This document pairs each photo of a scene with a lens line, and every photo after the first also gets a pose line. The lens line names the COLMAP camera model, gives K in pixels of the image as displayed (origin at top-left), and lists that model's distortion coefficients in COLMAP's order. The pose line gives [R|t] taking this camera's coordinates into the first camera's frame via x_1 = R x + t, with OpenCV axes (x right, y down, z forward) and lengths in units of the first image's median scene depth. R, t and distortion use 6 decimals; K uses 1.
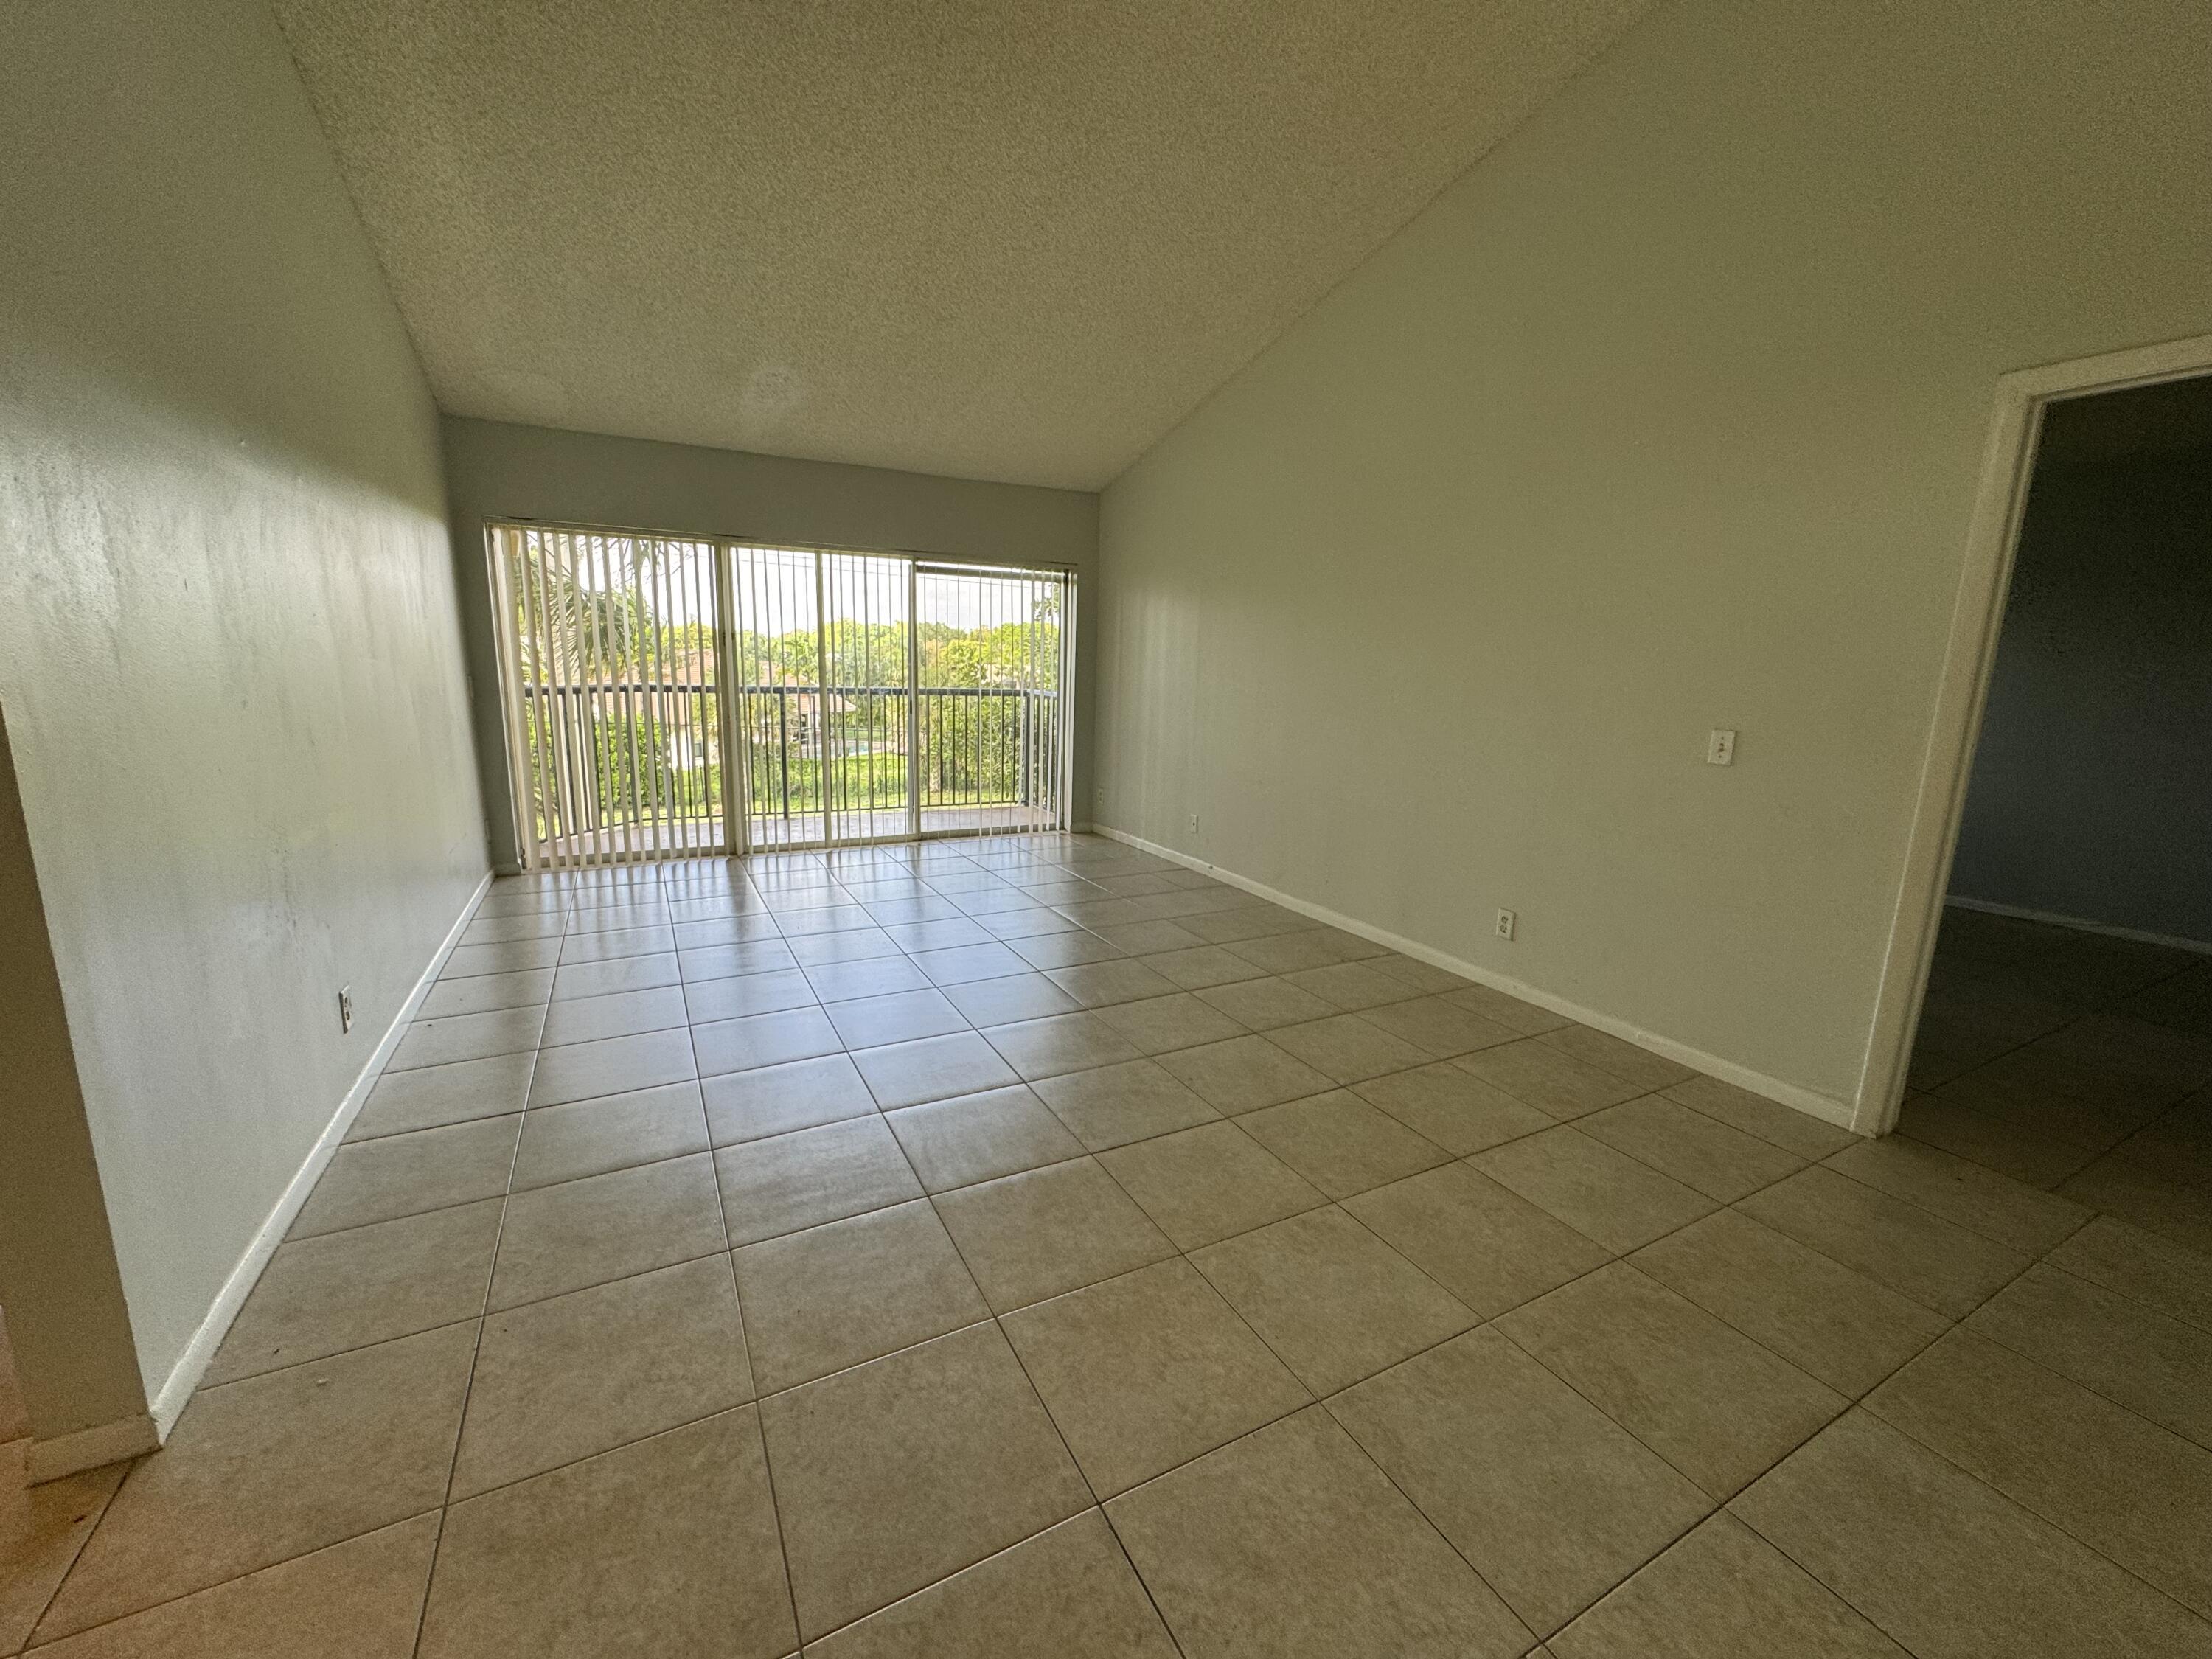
lens RADIAL K [[891.1, 0, 1106.0], [0, 891.1, 829.5], [0, 0, 1]] dist [-0.000806, 0.000194]
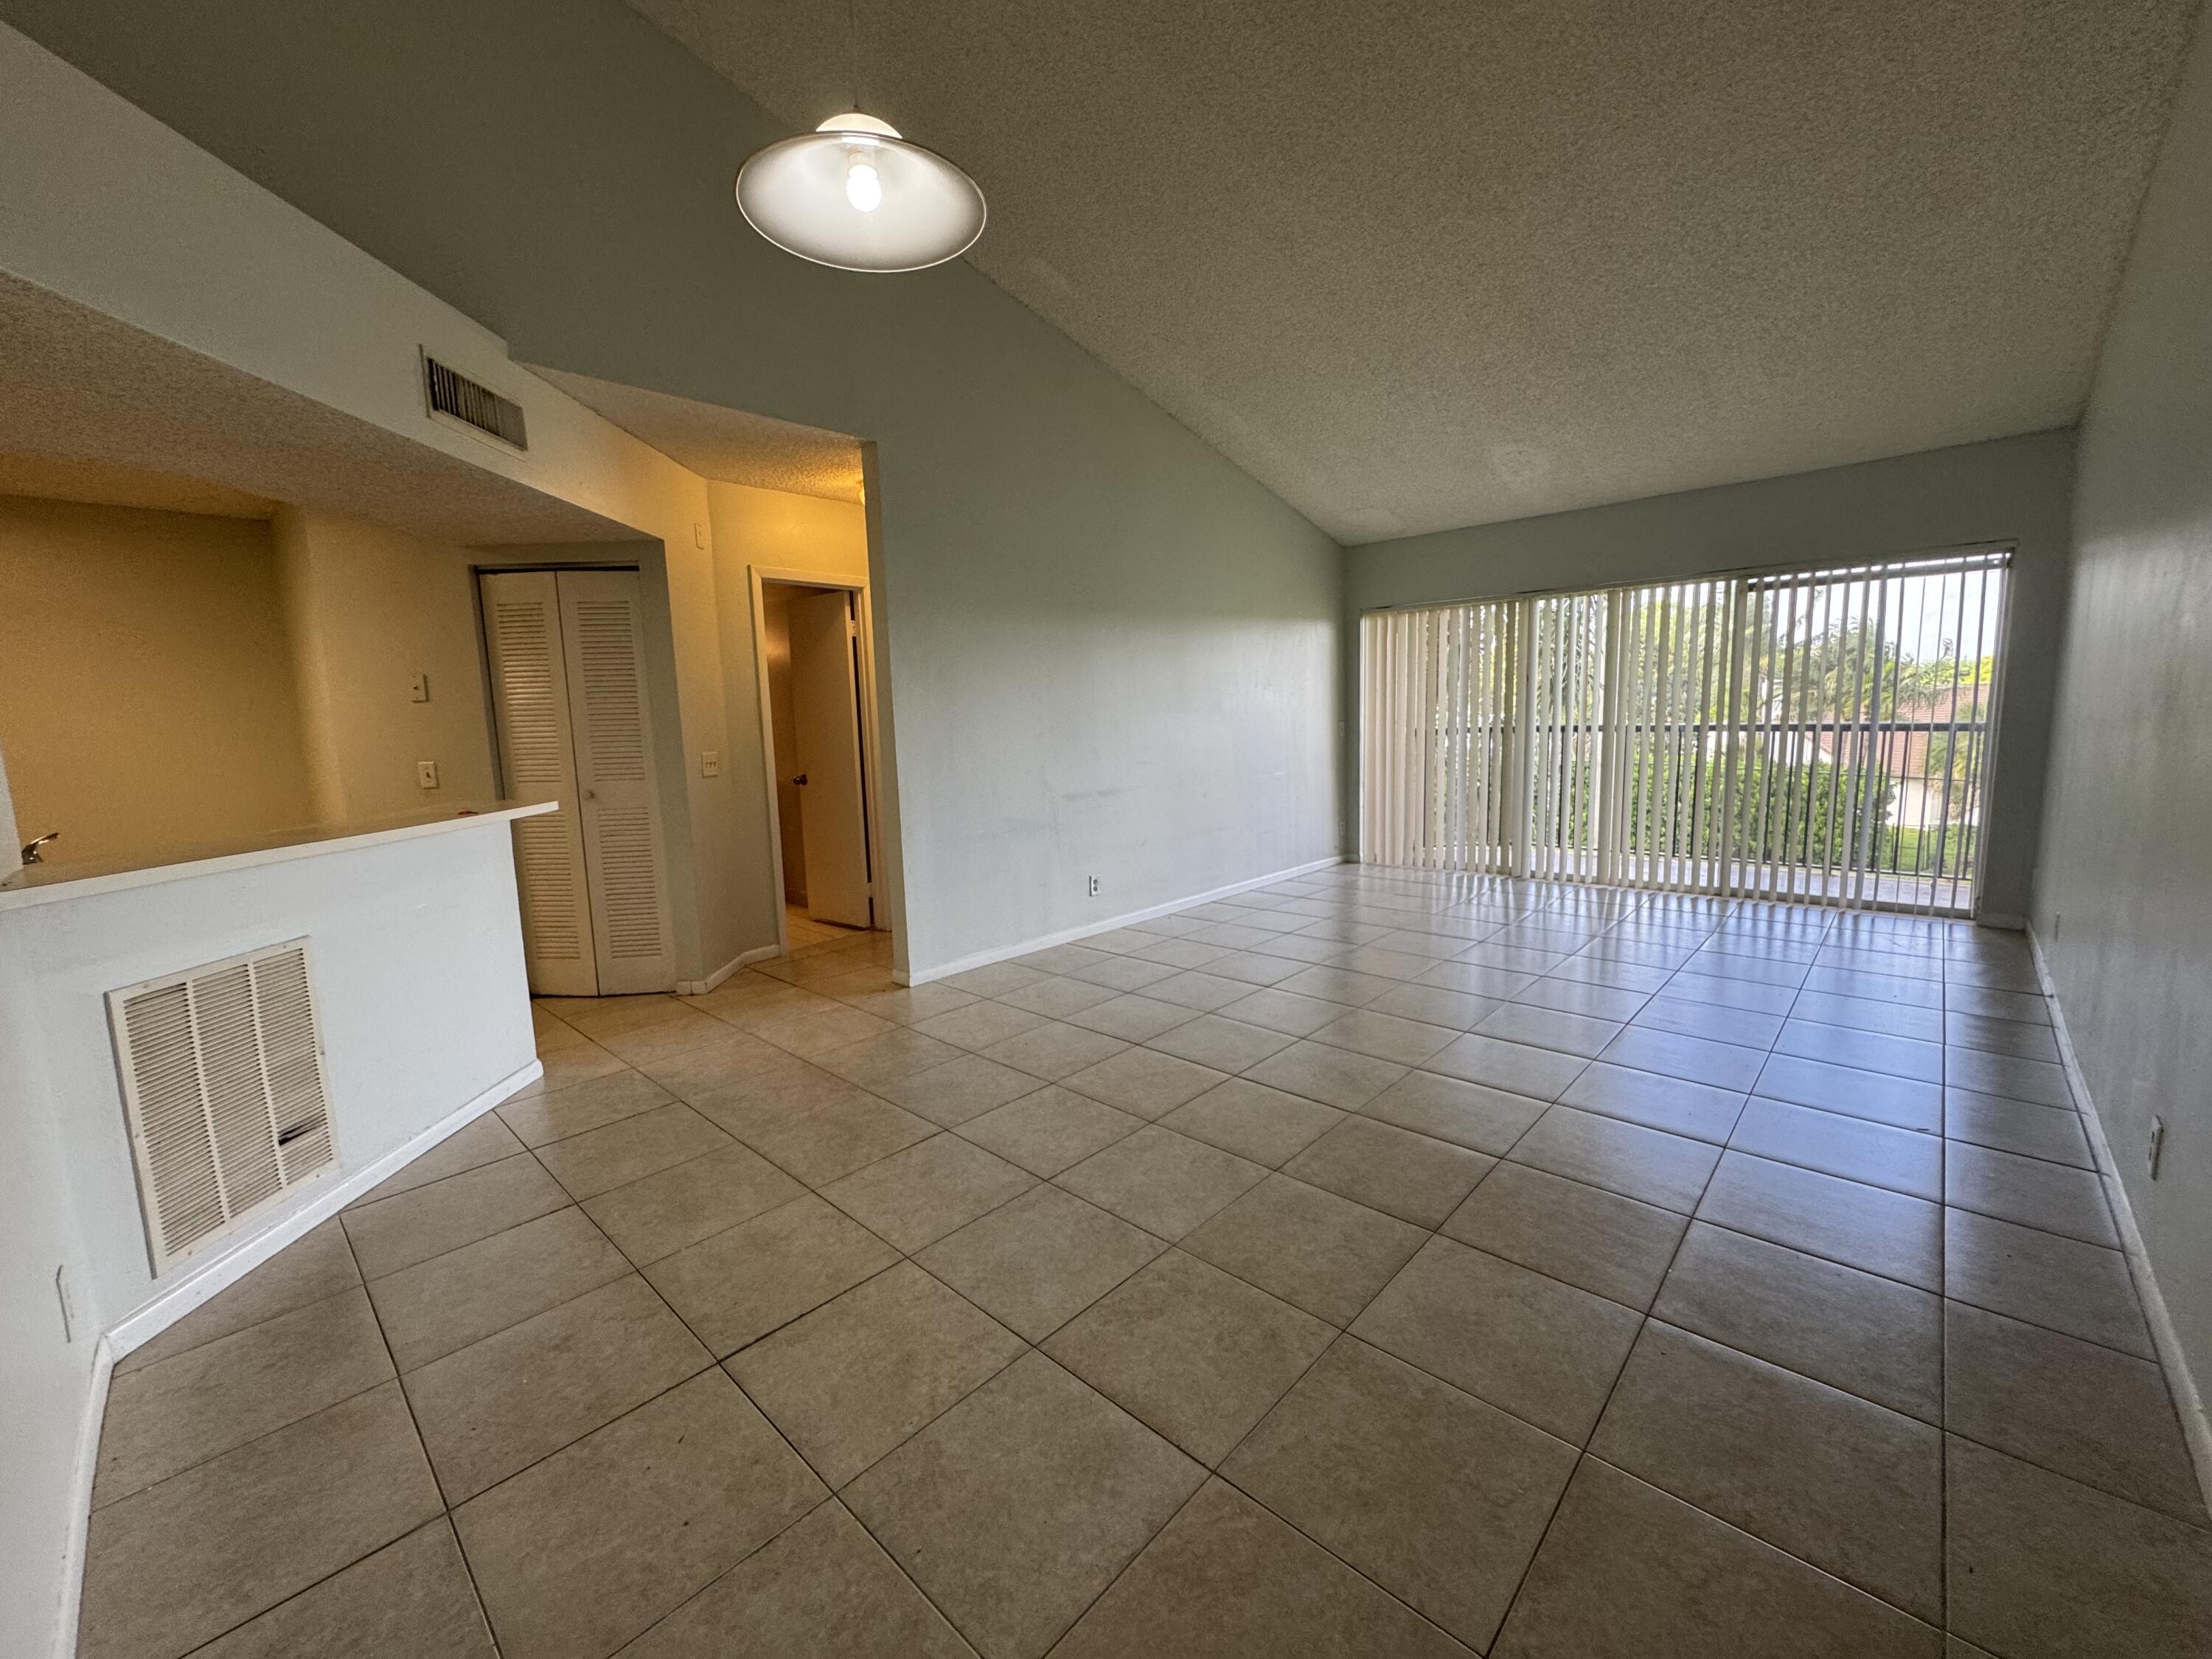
lens RADIAL K [[882.2, 0, 1106.0], [0, 882.2, 829.5], [0, 0, 1]] dist [0.016658, -0.000035]
pose [[0.321809, 0.091646, -0.942359, 0.585758], [-0.136217, 0.989431, 0.049707, -0.016738], [0.936955, 0.112369, 0.330891, 0.186404]]
